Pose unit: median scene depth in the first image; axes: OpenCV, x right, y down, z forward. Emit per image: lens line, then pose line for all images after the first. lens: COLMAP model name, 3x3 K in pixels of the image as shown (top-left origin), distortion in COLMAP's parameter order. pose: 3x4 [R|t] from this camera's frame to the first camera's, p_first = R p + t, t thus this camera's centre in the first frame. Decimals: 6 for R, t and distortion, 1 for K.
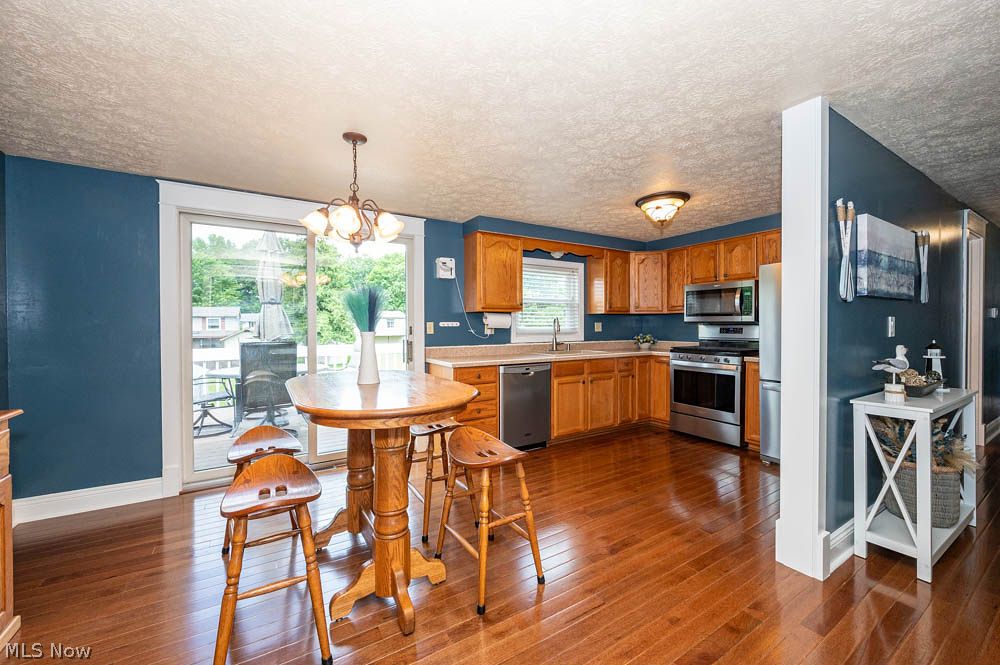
lens RADIAL K [[410.2, 0, 508.8], [0, 410.2, 335.7], [0, 0, 1]] dist [-0.008481, -0.001299]
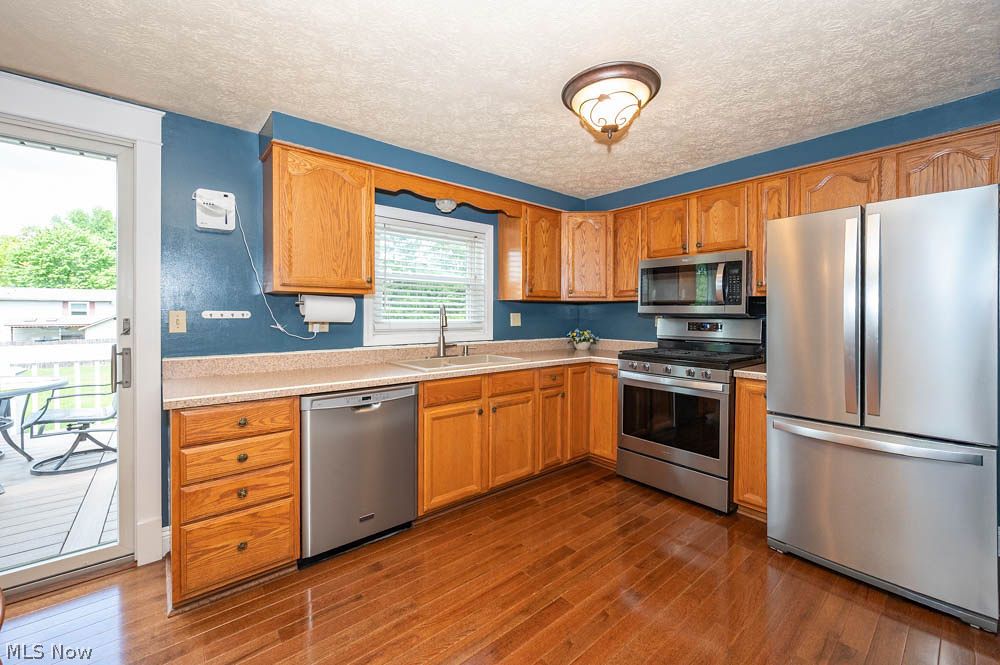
lens RADIAL K [[410.2, 0, 494.3], [0, 410.2, 315.6], [0, 0, 1]] dist [-0.008481, -0.001299]
pose [[0.995709, 0.007945, 0.092203, 0.142804], [-0.005942, 0.999741, -0.021970, -0.015221], [-0.092354, 0.021327, 0.995498, 0.384837]]
